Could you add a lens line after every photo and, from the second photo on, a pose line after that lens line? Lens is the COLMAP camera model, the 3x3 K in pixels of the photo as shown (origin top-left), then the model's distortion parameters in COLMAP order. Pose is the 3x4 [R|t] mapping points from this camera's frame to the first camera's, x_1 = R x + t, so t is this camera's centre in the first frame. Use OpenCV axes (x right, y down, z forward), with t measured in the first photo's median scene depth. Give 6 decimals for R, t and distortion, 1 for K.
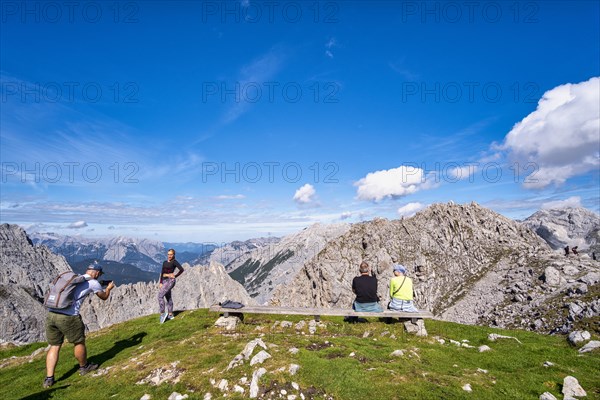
lens RADIAL K [[320.5, 0, 310.9], [0, 320.5, 197.1], [0, 0, 1]] dist [0.012633, -0.001119]
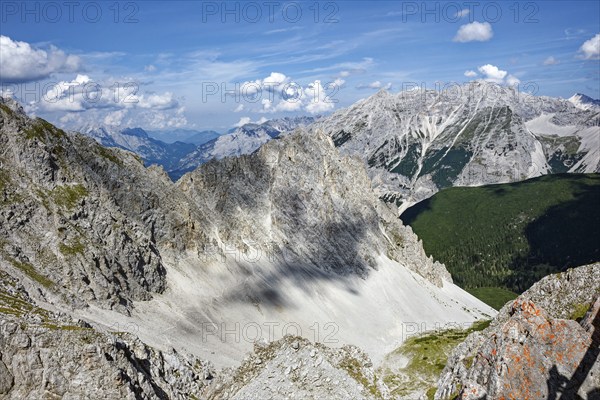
lens RADIAL K [[480.9, 0, 304.0], [0, 480.9, 199.3], [0, 0, 1]] dist [-0.187444, 0.108974]
pose [[0.996442, -0.010943, -0.083567, -0.067318], [0.034328, 0.958256, 0.283845, 0.015080], [0.076972, -0.285704, 0.955222, 0.003520]]
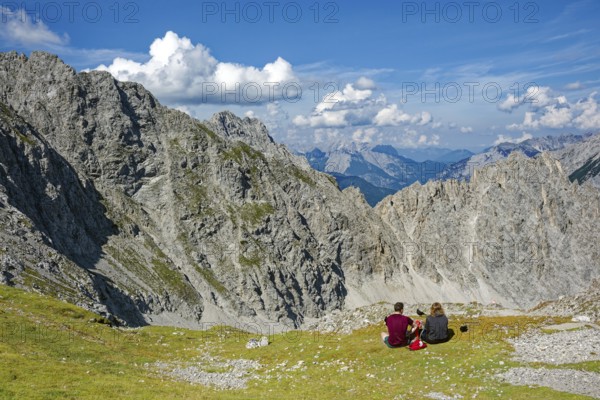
lens RADIAL K [[506.6, 0, 305.5], [0, 506.6, 195.1], [0, 0, 1]] dist [-0.158243, 0.097247]
pose [[0.831872, 0.027270, -0.554297, -0.045390], [0.101077, 0.974642, 0.199643, 0.013922], [0.545685, -0.222104, 0.808021, 0.005981]]
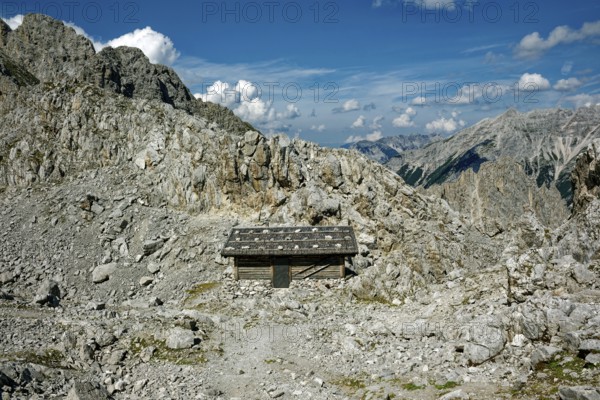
lens RADIAL K [[481.7, 0, 302.4], [0, 481.7, 196.2], [0, 0, 1]] dist [-0.172451, 0.084182]
pose [[0.956212, 0.018602, -0.292084, -0.111727], [0.053267, 0.970249, 0.236176, 0.010475], [0.287787, -0.241393, 0.926773, 0.006789]]
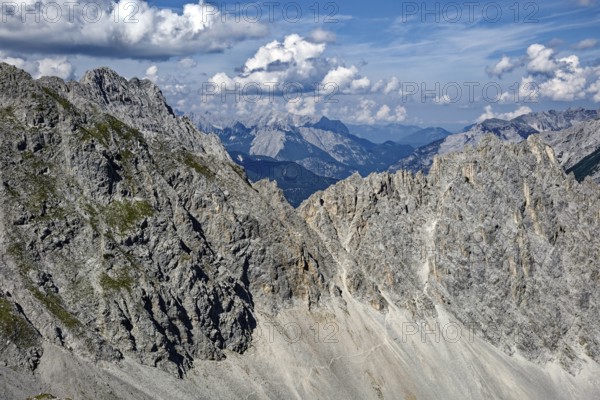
lens RADIAL K [[687.4, 0, 302.8], [0, 687.4, 201.4], [0, 0, 1]] dist [-0.006773, 0.000000]
pose [[0.888949, 0.045901, -0.455700, -0.040620], [0.067872, 0.970778, 0.230182, 0.013486], [0.452949, -0.235549, 0.859857, 0.009607]]
